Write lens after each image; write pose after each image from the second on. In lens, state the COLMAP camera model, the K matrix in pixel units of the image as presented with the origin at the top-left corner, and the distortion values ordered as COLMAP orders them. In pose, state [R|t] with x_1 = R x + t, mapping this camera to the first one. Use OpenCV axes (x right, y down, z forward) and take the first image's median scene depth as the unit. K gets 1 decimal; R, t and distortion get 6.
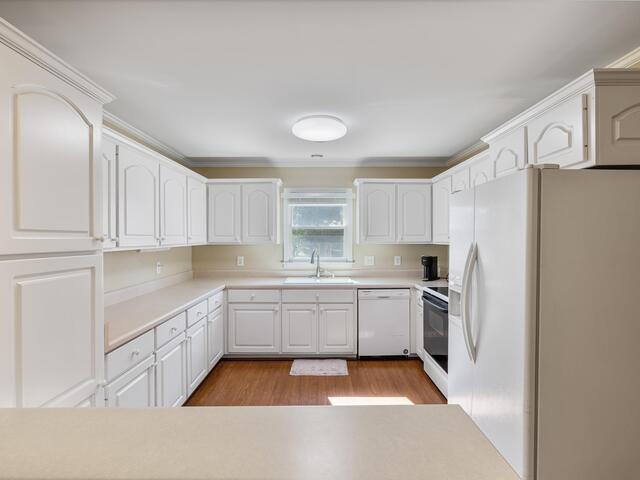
lens RADIAL K [[328.5, 0, 319.3], [0, 328.5, 239.7], [0, 0, 1]] dist [-0.007265, -0.001031]
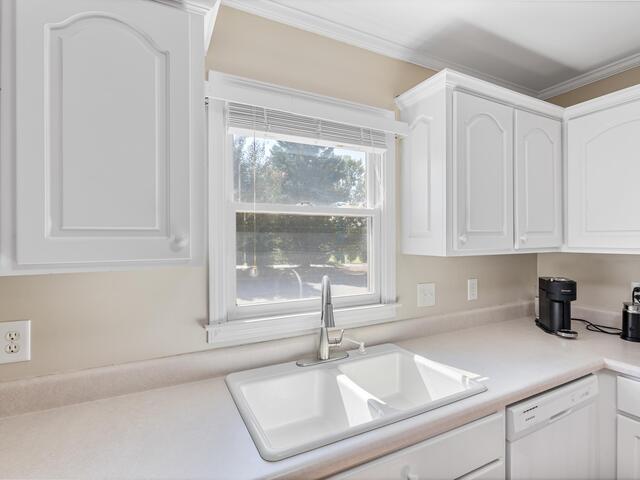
lens RADIAL K [[328.5, 0, 323.0], [0, 328.5, 242.3], [0, 0, 1]] dist [-0.007265, -0.001031]
pose [[0.882388, -0.007909, 0.470456, -0.156351], [0.005896, 0.999966, 0.005753, -0.004980], [-0.470486, -0.002303, 0.882404, 0.699842]]
